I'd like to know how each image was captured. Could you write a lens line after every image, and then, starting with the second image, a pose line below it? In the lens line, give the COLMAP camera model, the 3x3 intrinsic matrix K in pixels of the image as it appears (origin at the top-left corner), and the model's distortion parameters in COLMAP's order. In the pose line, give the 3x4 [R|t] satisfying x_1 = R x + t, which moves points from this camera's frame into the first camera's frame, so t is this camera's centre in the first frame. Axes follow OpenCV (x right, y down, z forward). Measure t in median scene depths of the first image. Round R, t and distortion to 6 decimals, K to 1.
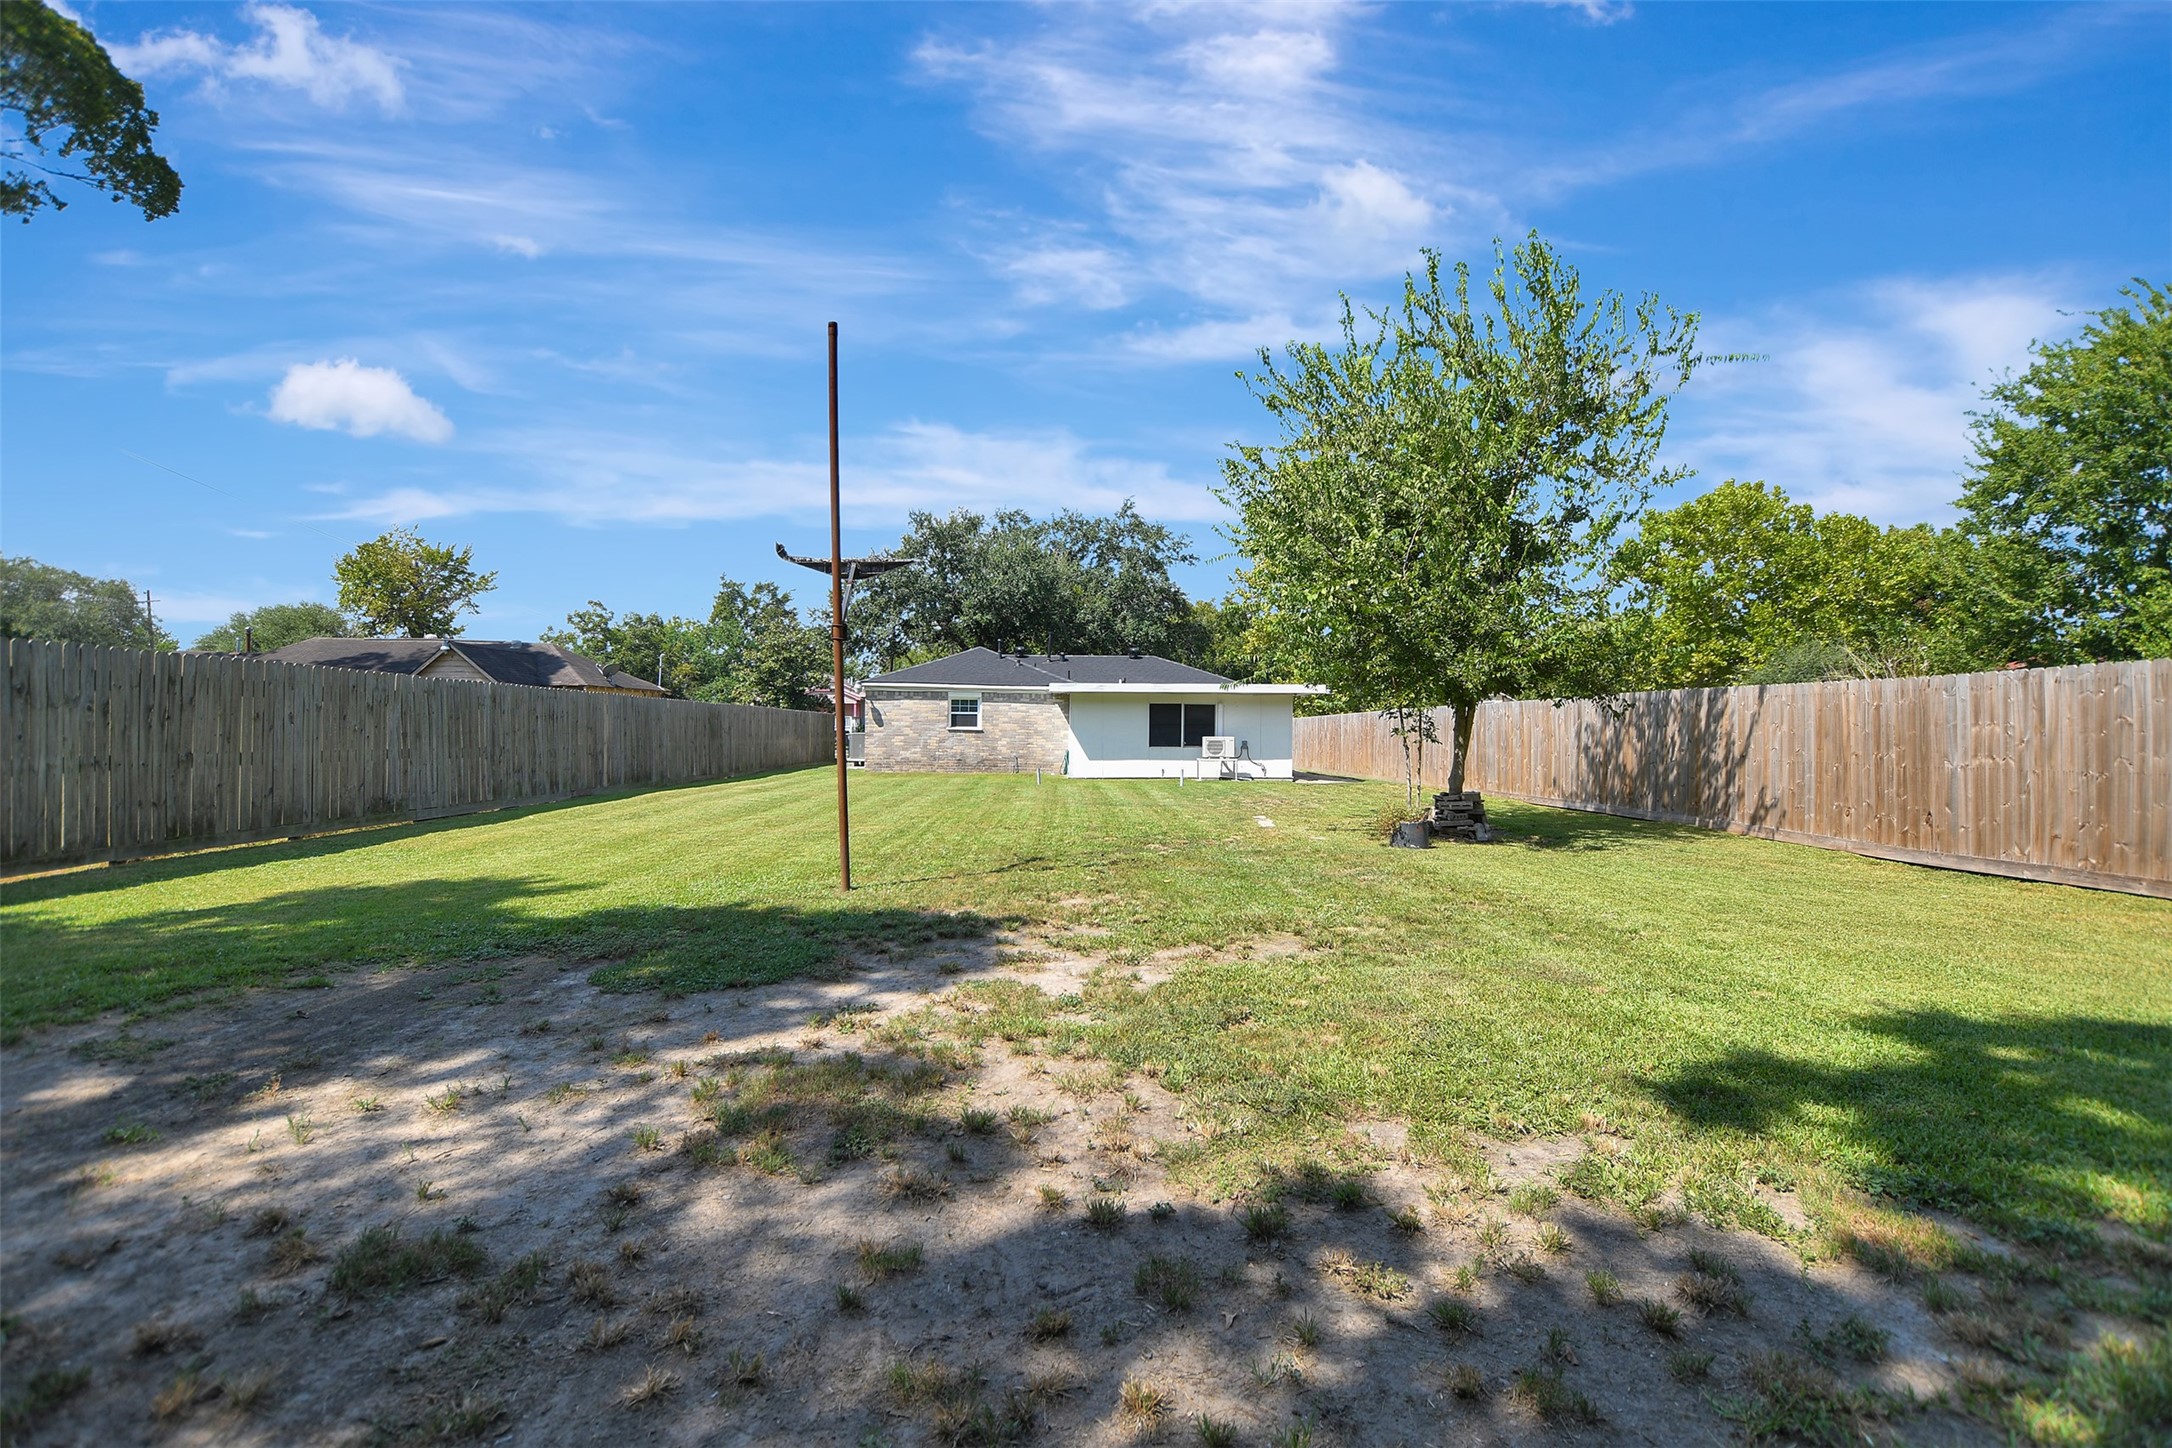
lens RADIAL K [[951.3, 0, 1079.4], [0, 951.3, 732.5], [0, 0, 1]] dist [-0.016238, 0.005052]
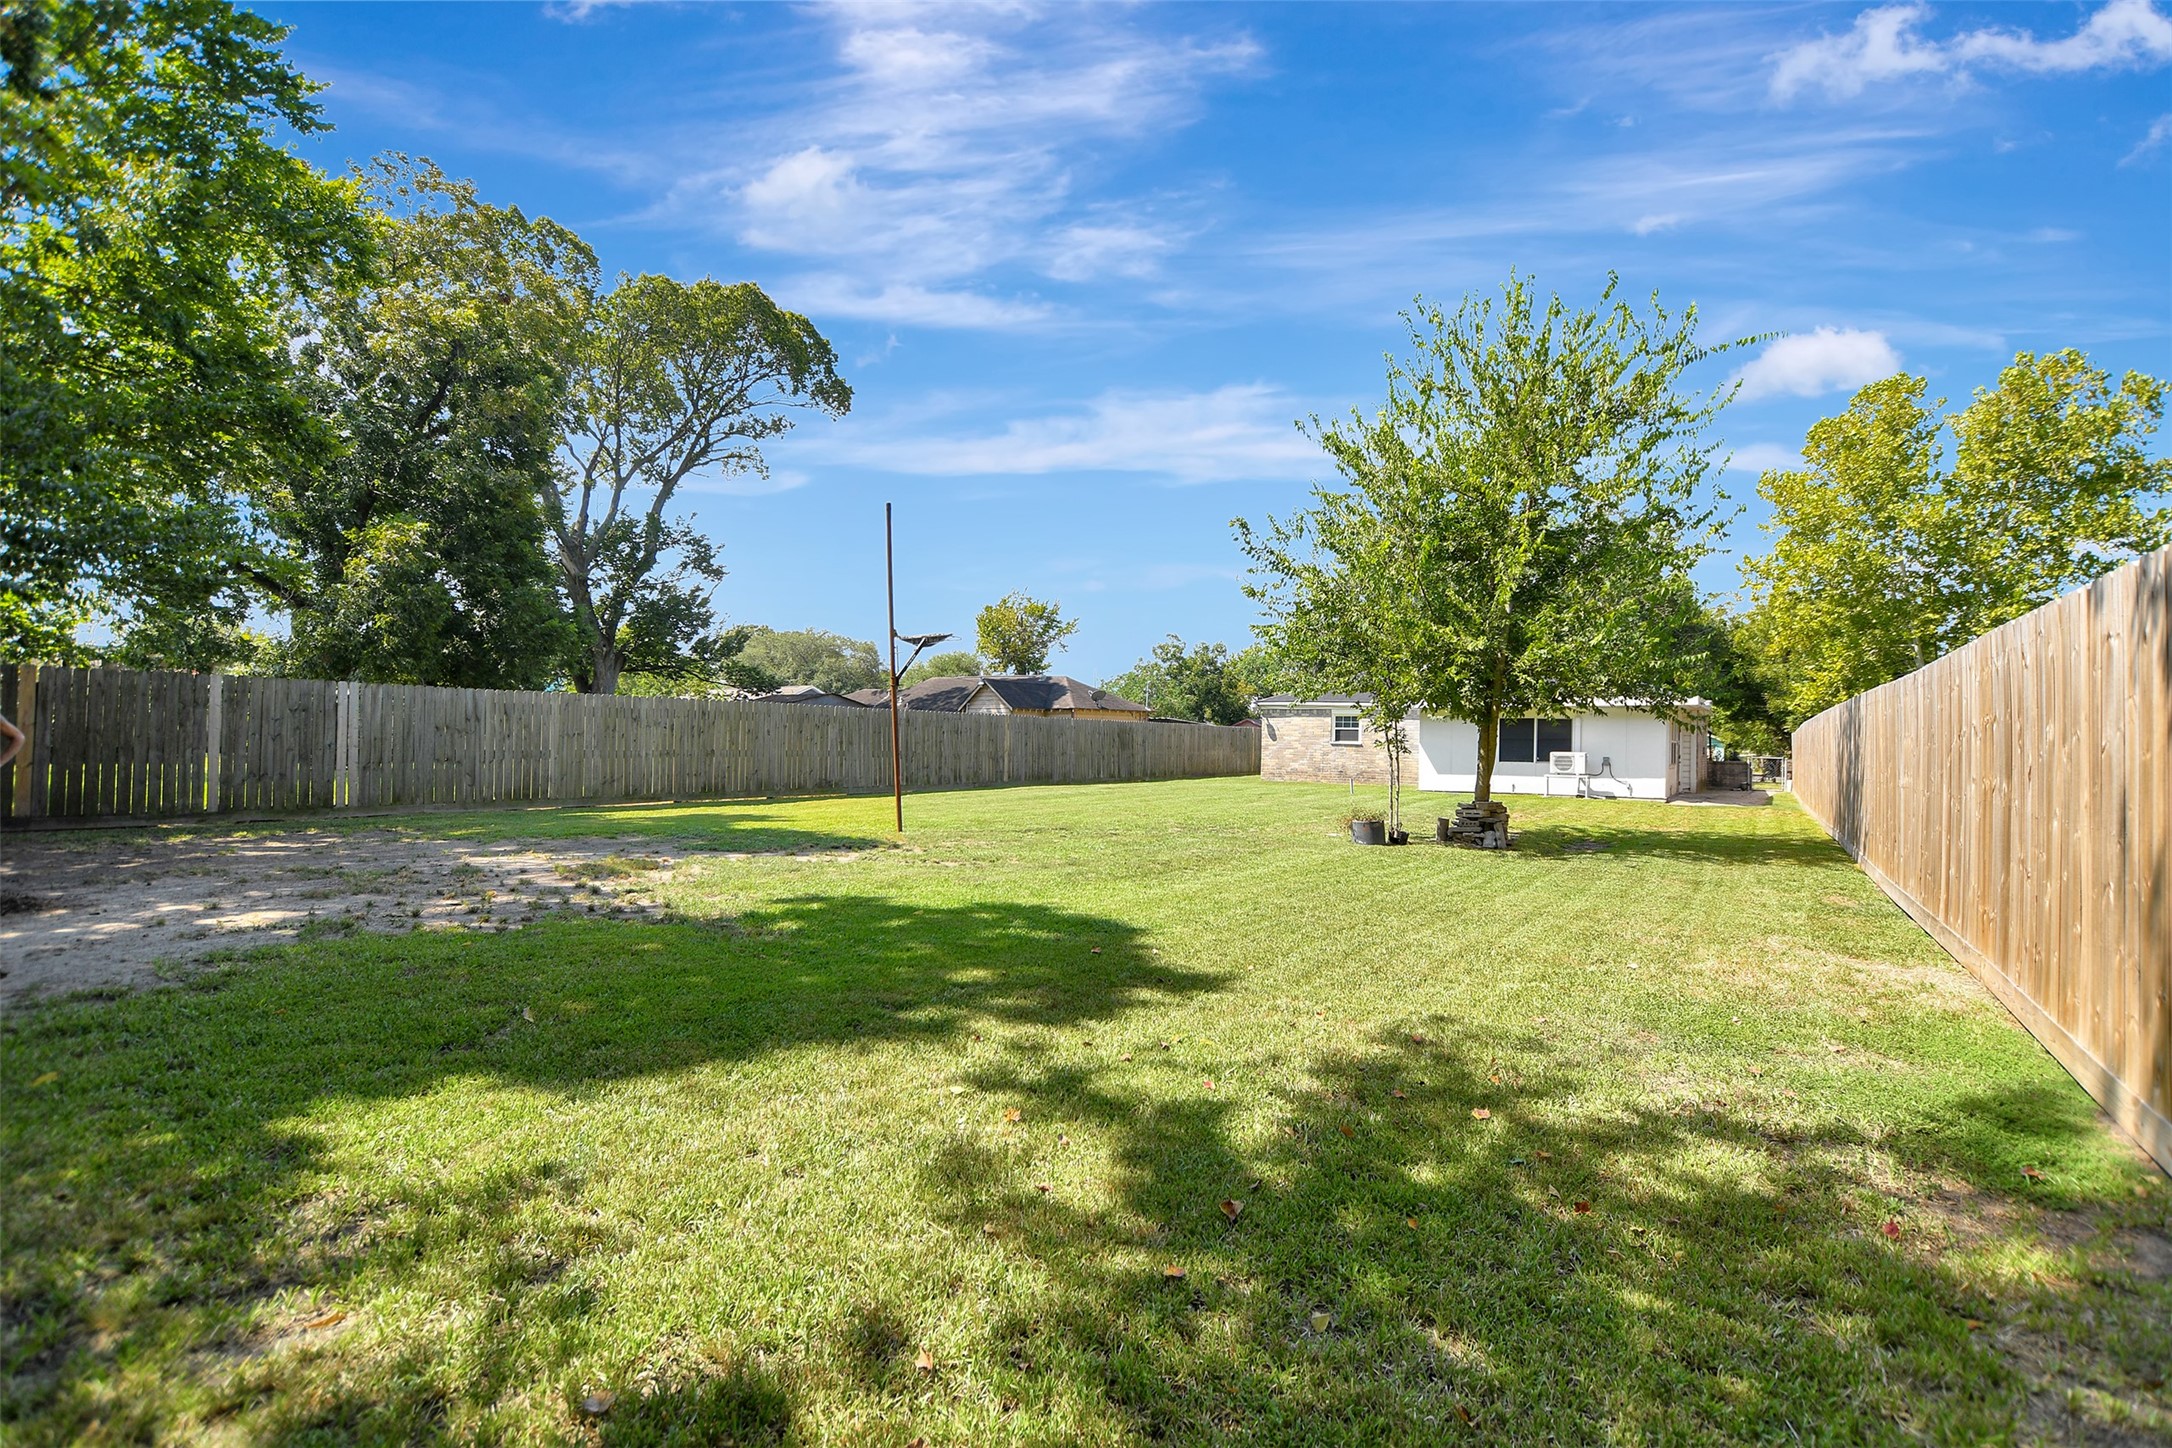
lens RADIAL K [[961.2, 0, 1122.9], [0, 961.2, 740.8], [0, 0, 1]] dist [-0.016012, 0.000065]
pose [[0.824560, 0.004644, -0.565755, 0.293616], [-0.009295, 0.999943, -0.005339, 0.001717], [0.565698, 0.009661, 0.824556, -0.053758]]
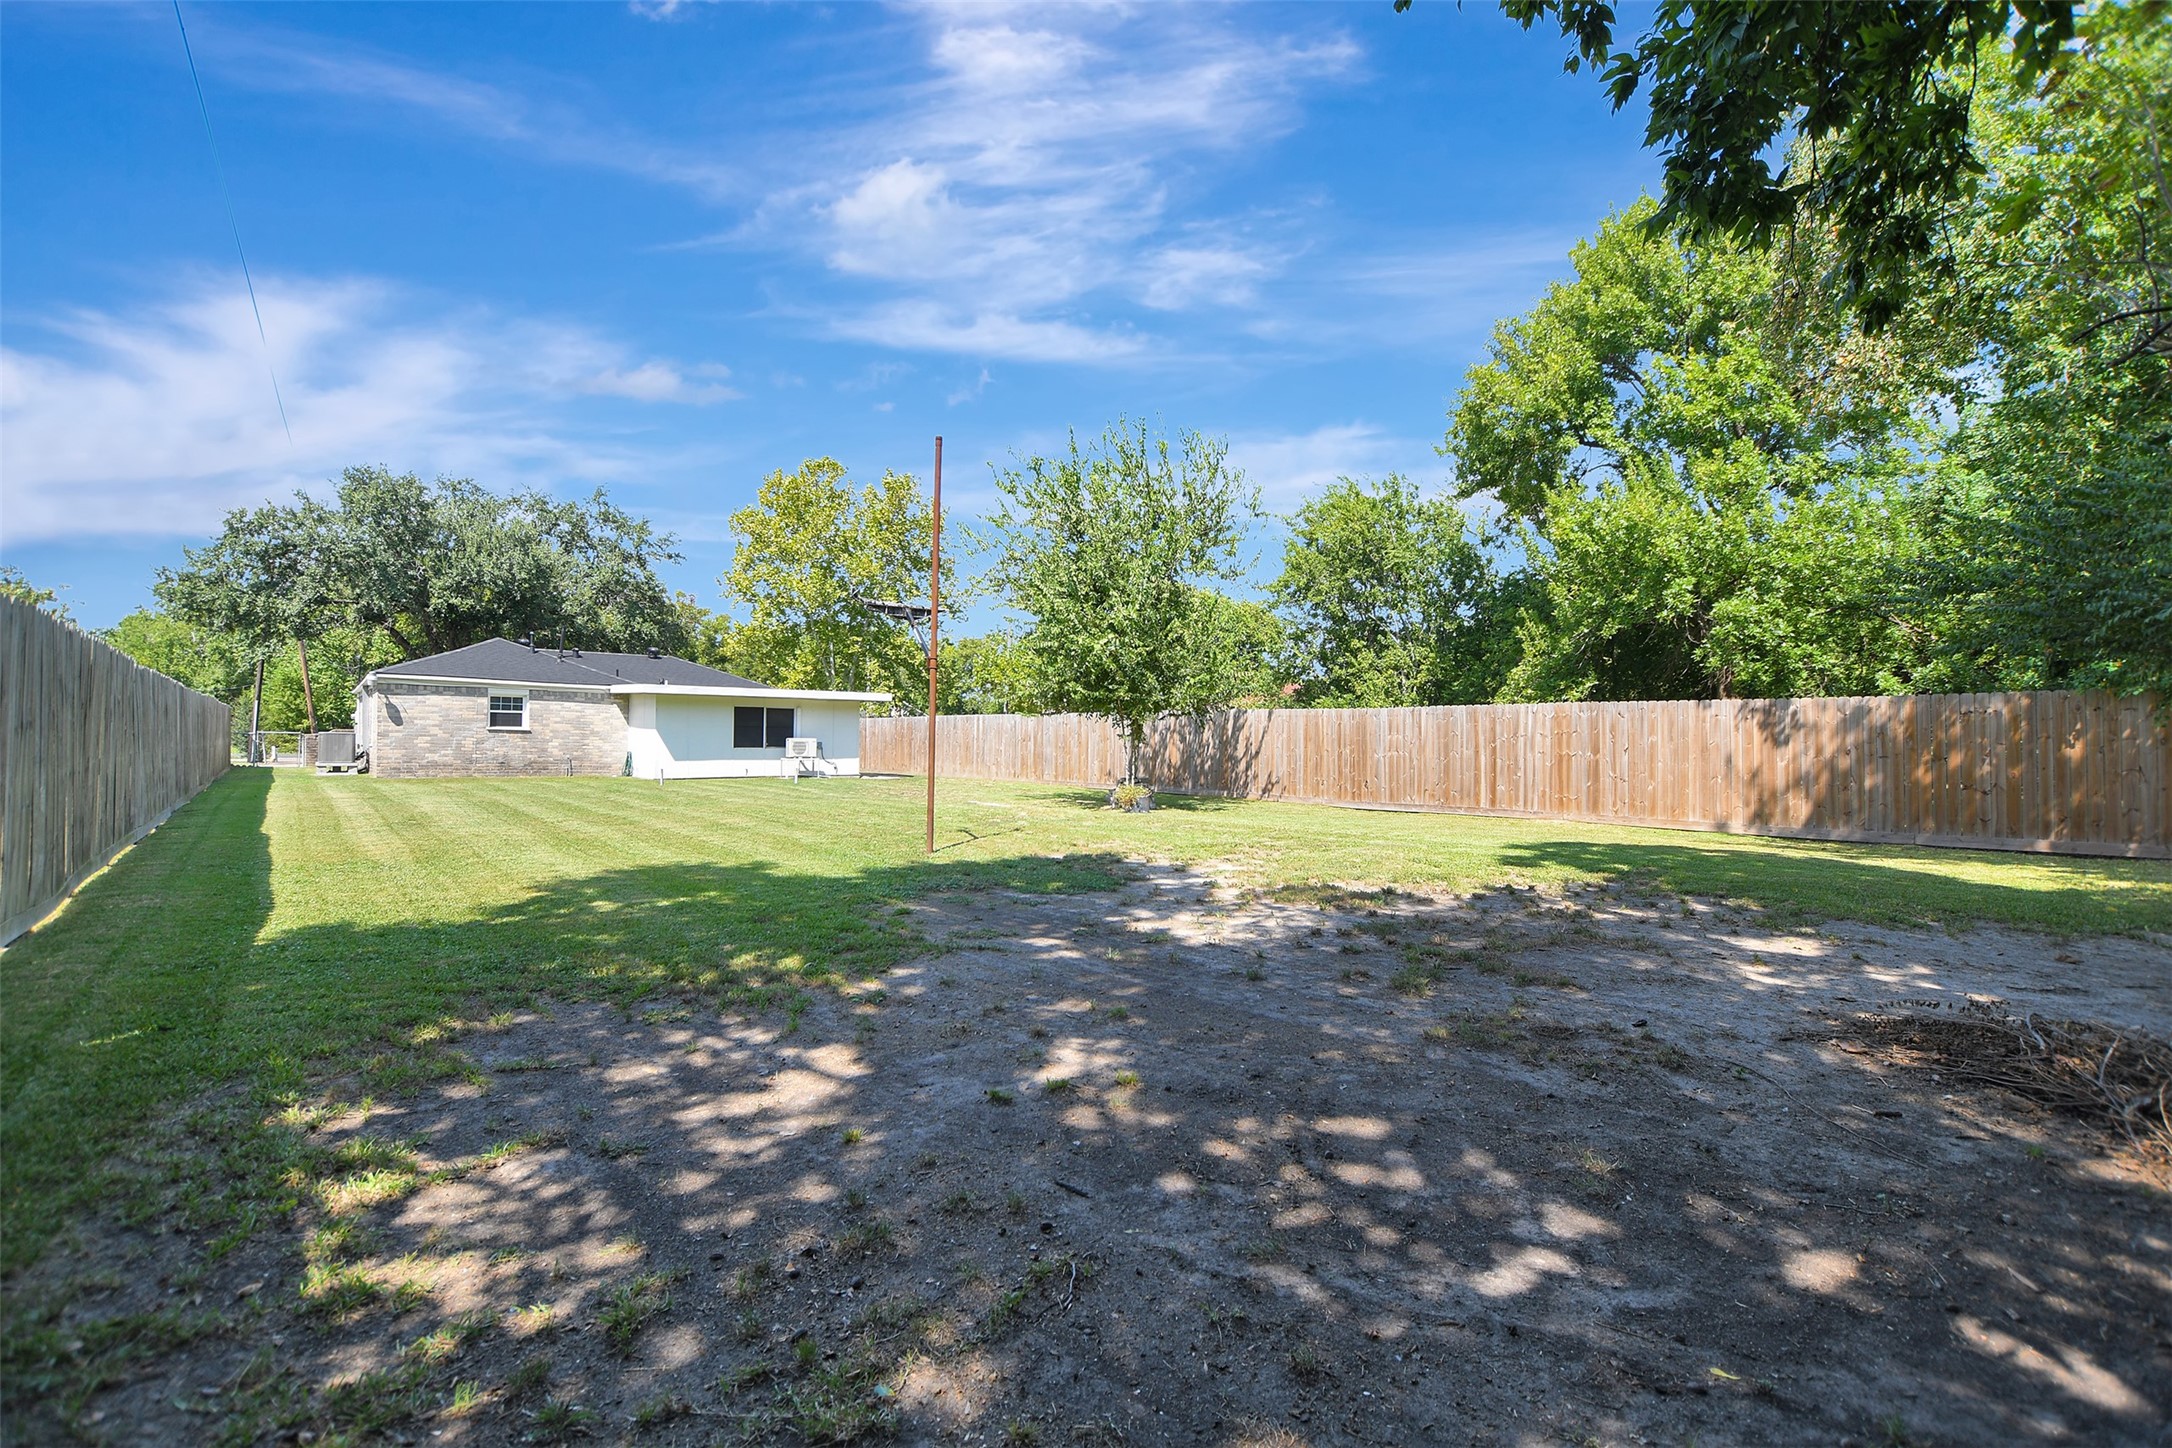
lens RADIAL K [[951.3, 0, 1079.4], [0, 951.3, 732.5], [0, 0, 1]] dist [-0.016238, 0.005052]
pose [[0.803476, 0.007748, 0.595286, -0.222987], [-0.006661, 0.999970, -0.004025, -0.000311], [-0.595300, -0.000732, 0.803503, -0.059600]]
